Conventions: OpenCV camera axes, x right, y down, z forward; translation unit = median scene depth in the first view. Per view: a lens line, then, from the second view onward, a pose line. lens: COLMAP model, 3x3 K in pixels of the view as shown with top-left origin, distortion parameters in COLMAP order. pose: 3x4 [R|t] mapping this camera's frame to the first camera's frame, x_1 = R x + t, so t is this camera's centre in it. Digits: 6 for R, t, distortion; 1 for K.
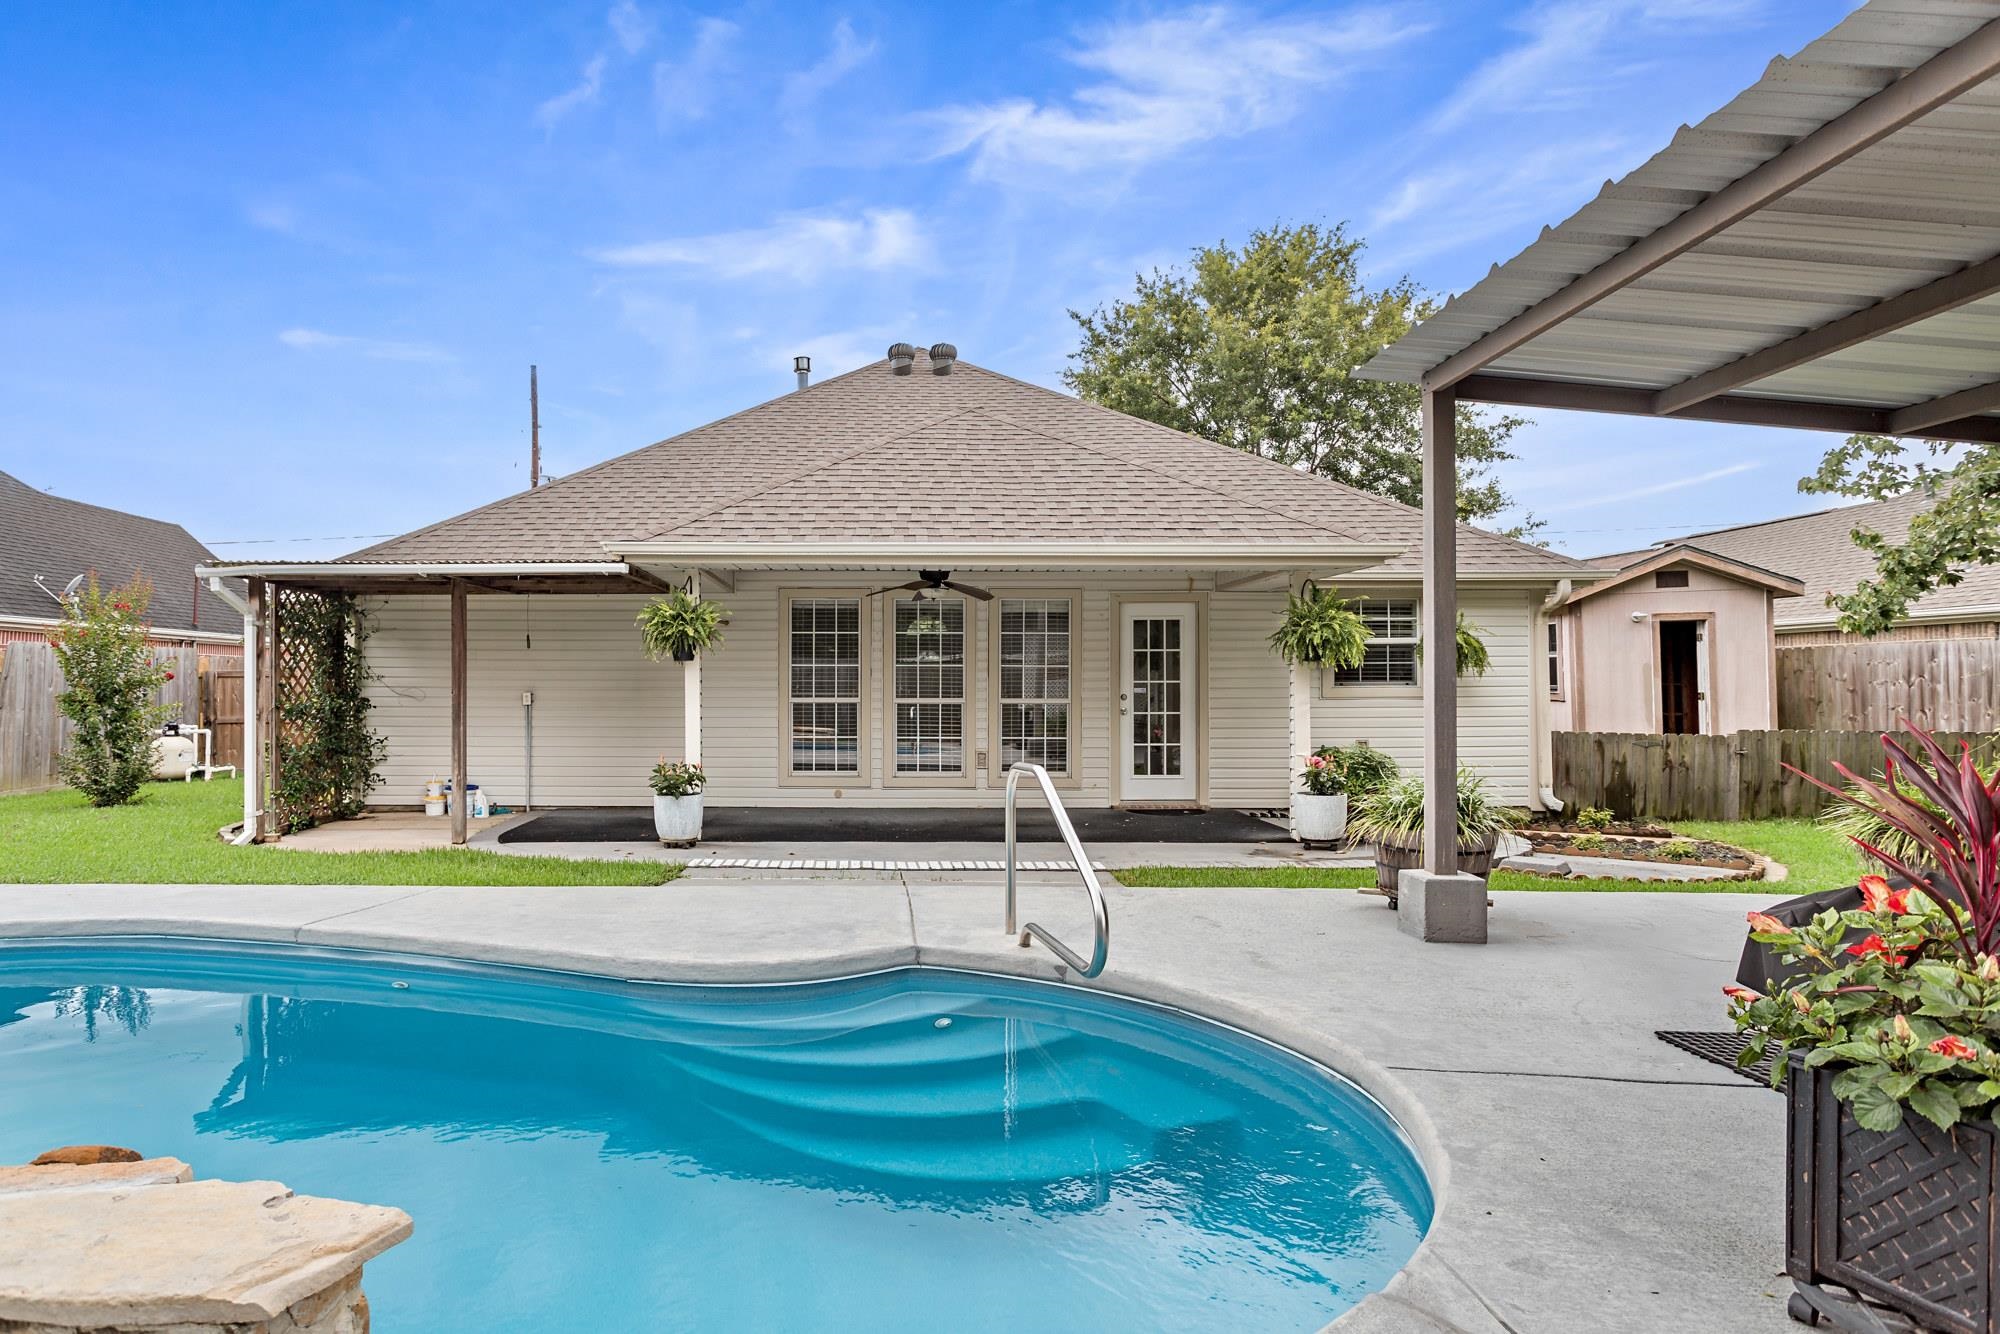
lens RADIAL K [[940.6, 0, 1000.0], [0, 940.6, 667.0], [0, 0, 1]] dist [-0.001079, -0.000083]
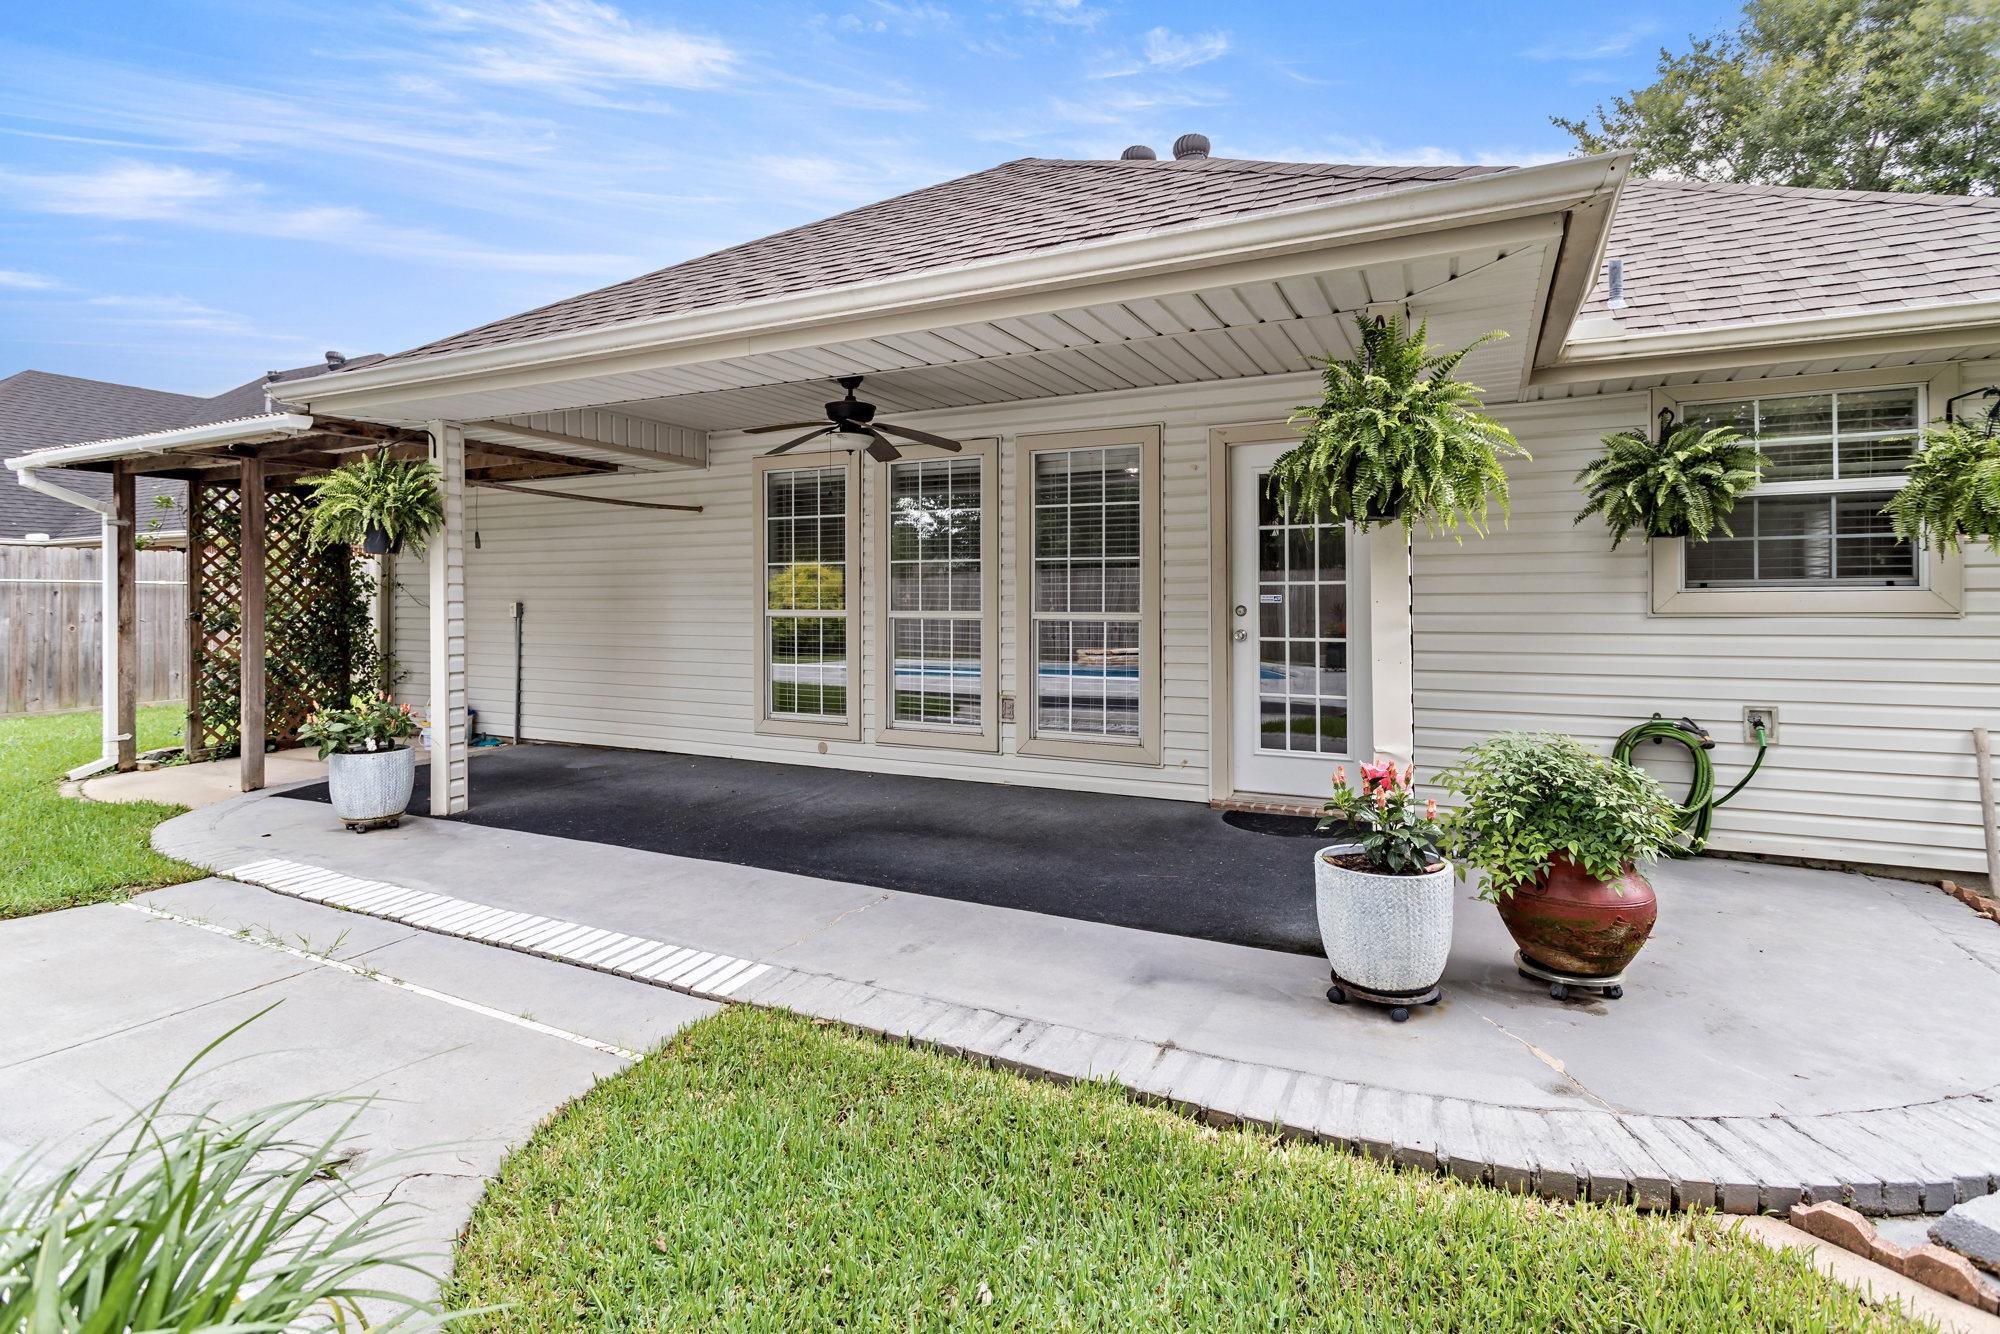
lens RADIAL K [[988.4, 0, 998.8], [0, 988.4, 609.6], [0, 0, 1]] dist [0.000448, 0.000364]
pose [[0.892831, 0.003114, -0.450380, 0.274022], [0.010154, 0.999583, 0.027042, 0.013709], [0.450277, -0.028717, 0.892427, 0.404372]]
